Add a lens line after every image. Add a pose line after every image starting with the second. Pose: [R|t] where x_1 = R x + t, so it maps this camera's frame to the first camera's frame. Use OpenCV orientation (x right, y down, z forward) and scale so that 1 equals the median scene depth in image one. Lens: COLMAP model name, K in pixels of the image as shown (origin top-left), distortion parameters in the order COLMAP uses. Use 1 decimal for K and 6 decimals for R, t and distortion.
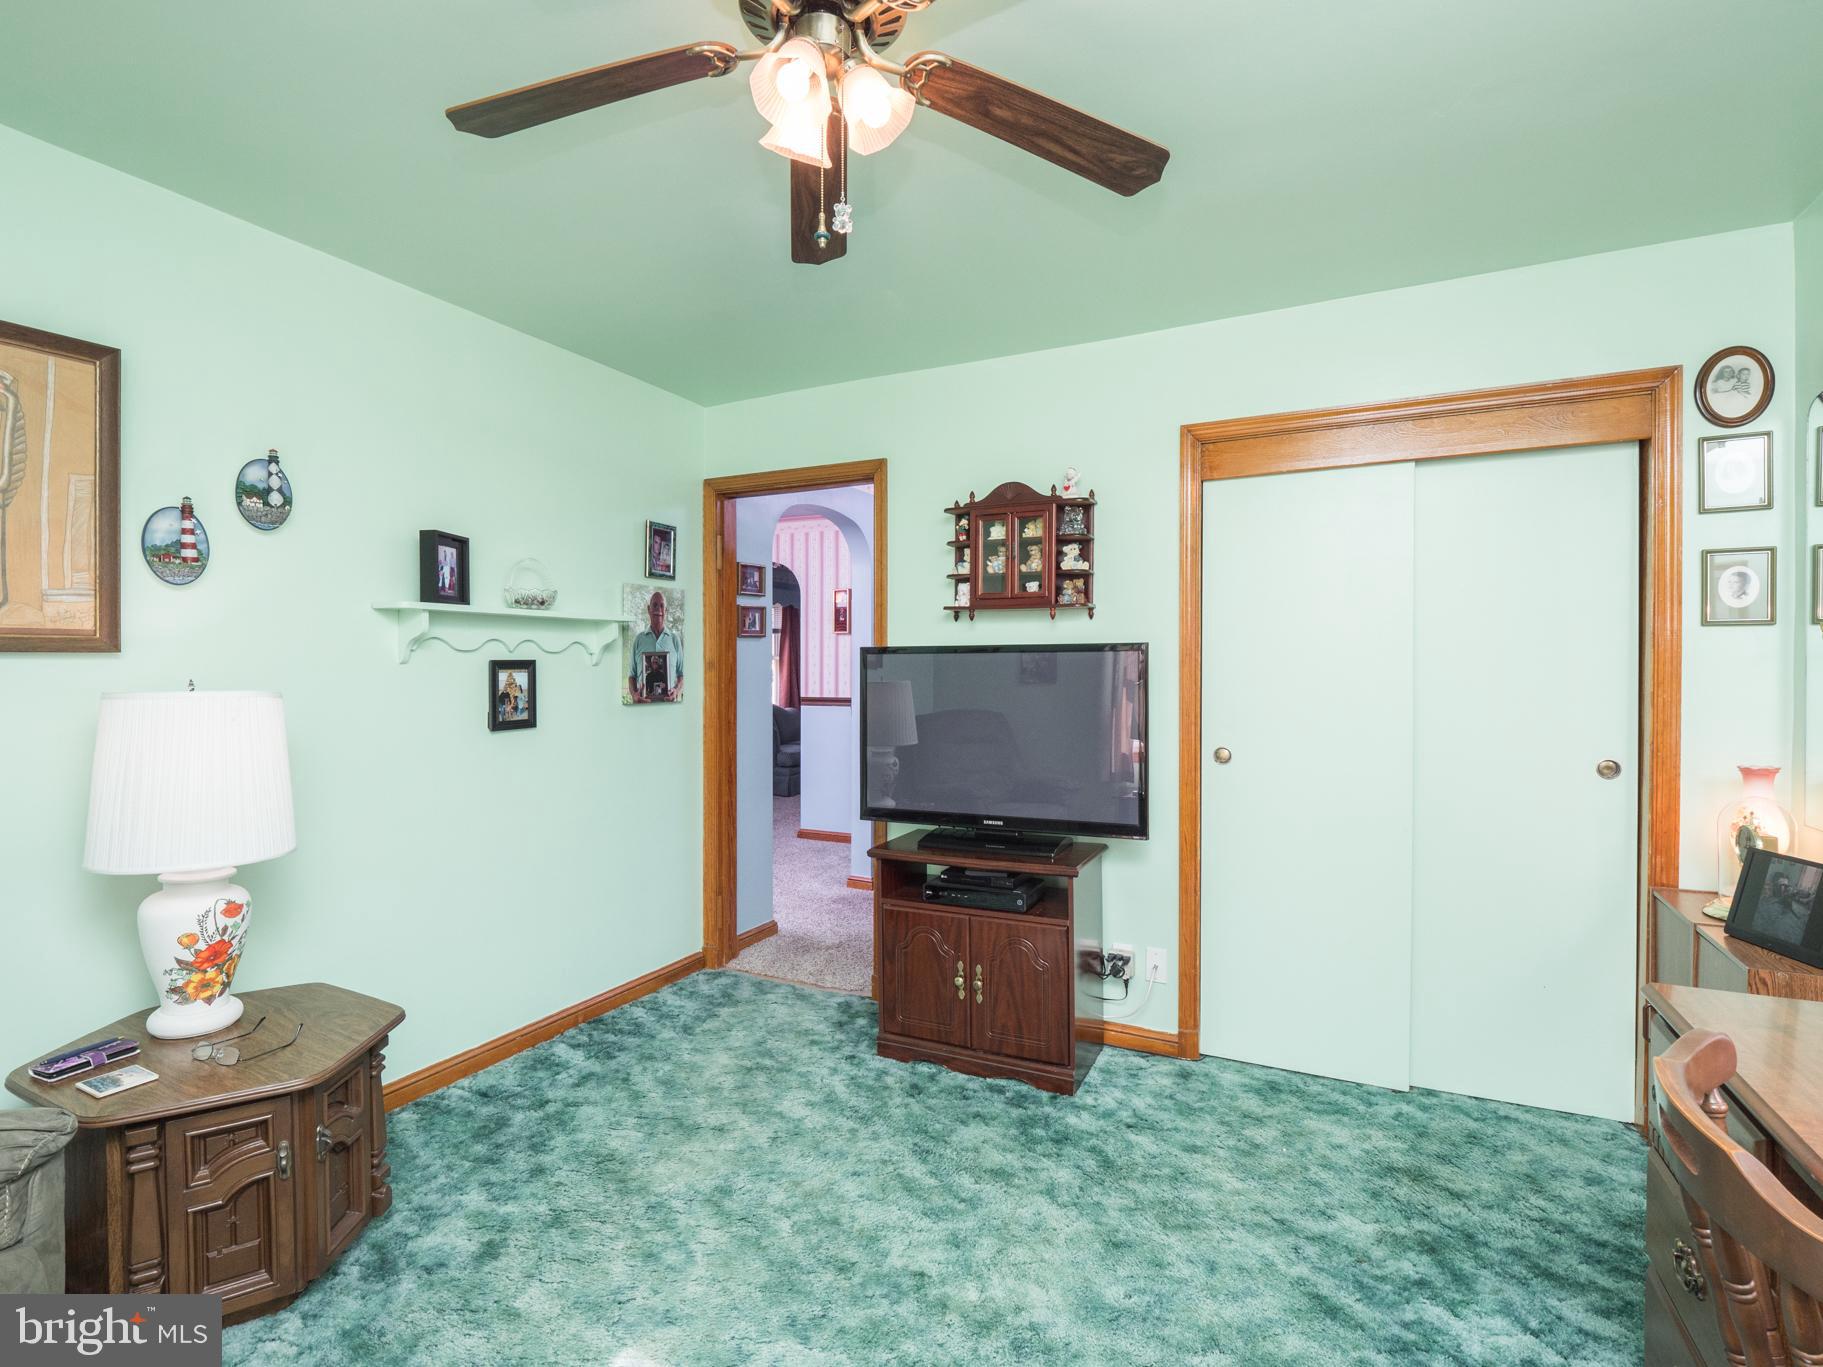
lens RADIAL K [[893.1, 0, 922.0], [0, 893.1, 676.0], [0, 0, 1]] dist [-0.010466, -0.002844]
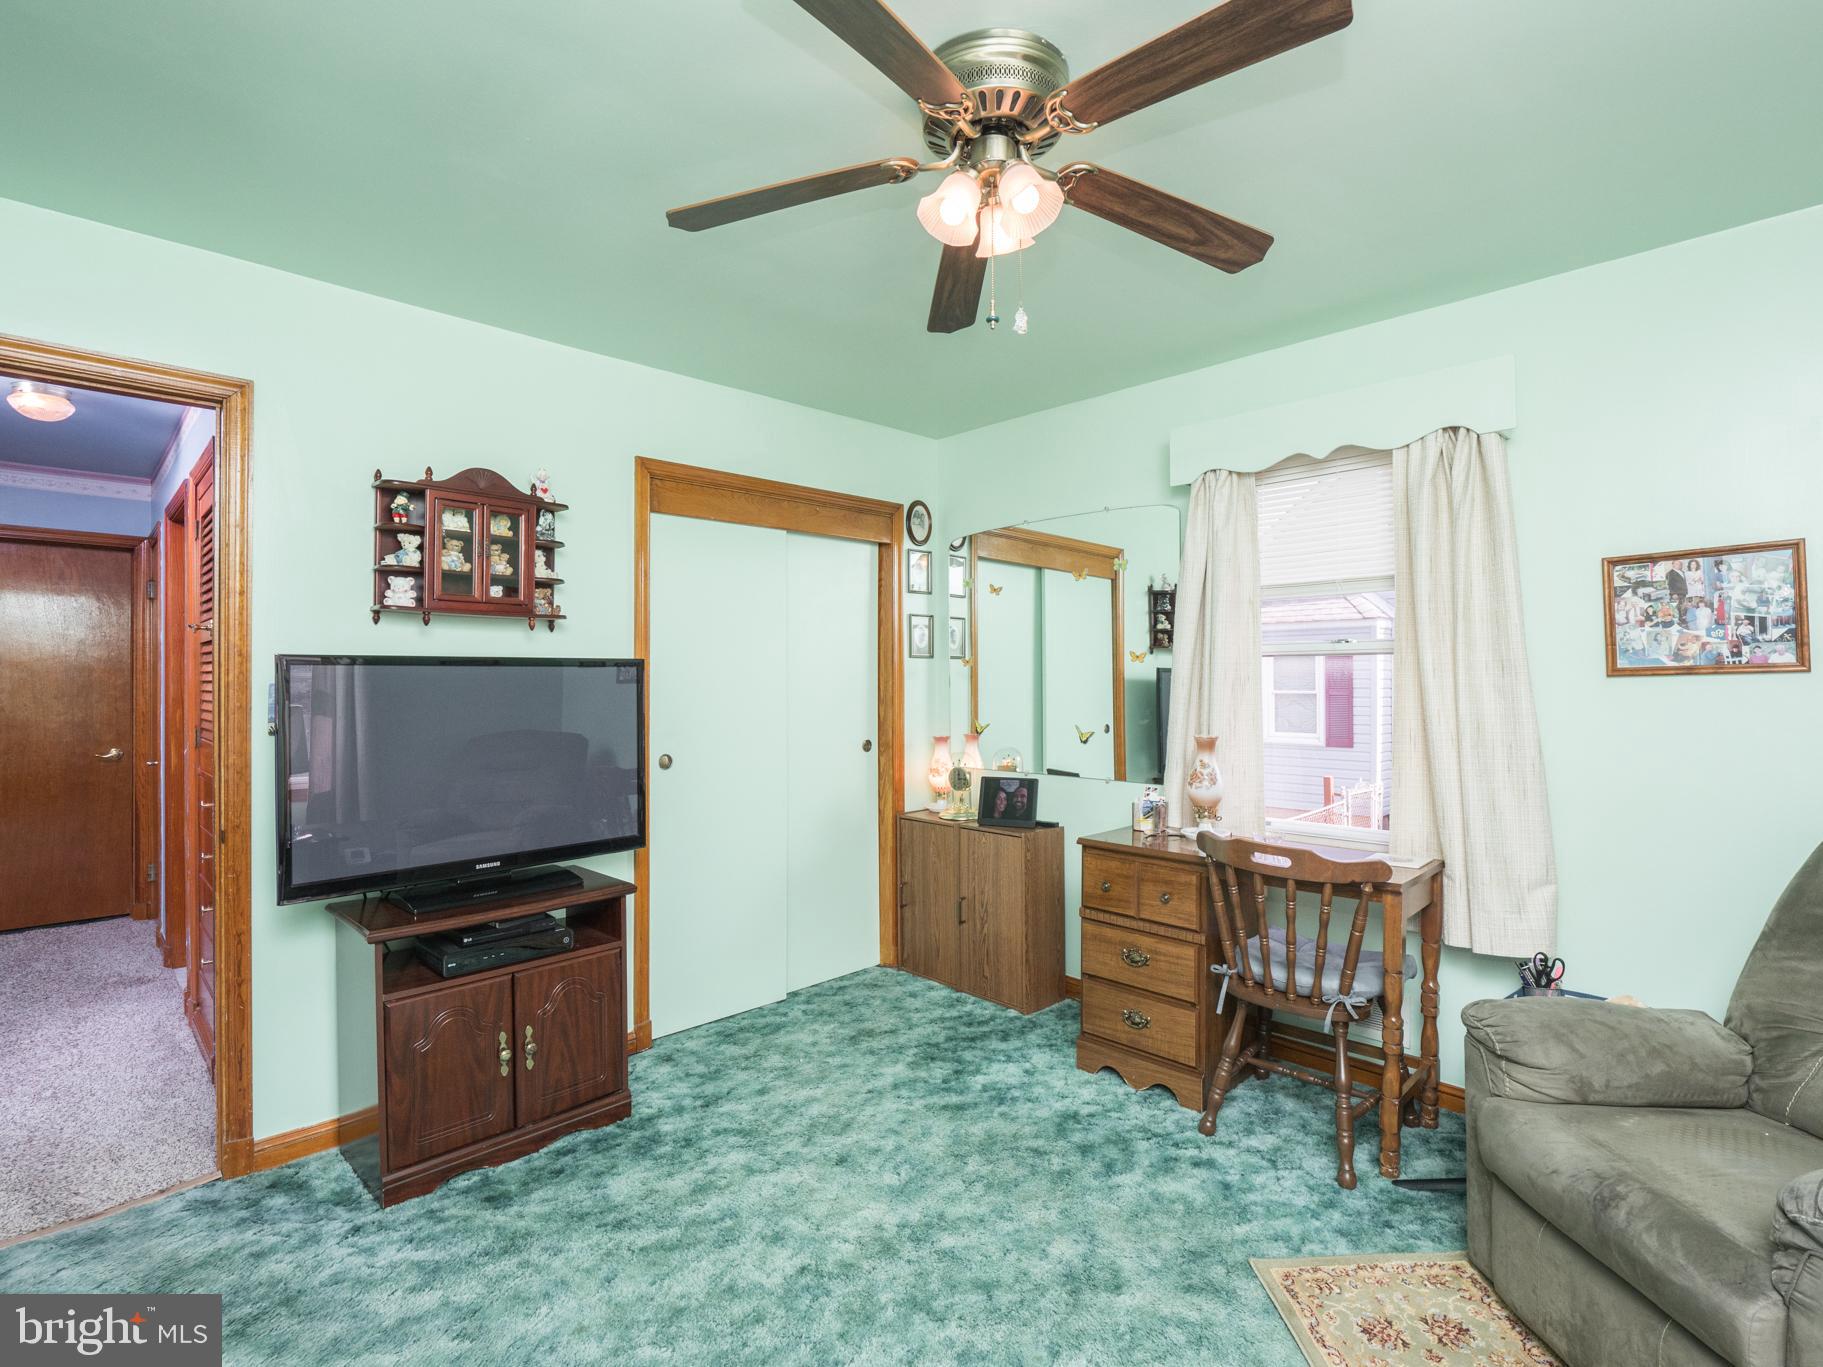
lens RADIAL K [[893.1, 0, 909.3], [0, 893.1, 678.7], [0, 0, 1]] dist [-0.010466, -0.002844]
pose [[0.325408, 0.002223, 0.945571, -0.692602], [0.009943, 0.999934, -0.005773, -0.005705], [-0.945521, 0.011281, 0.325364, 0.395177]]
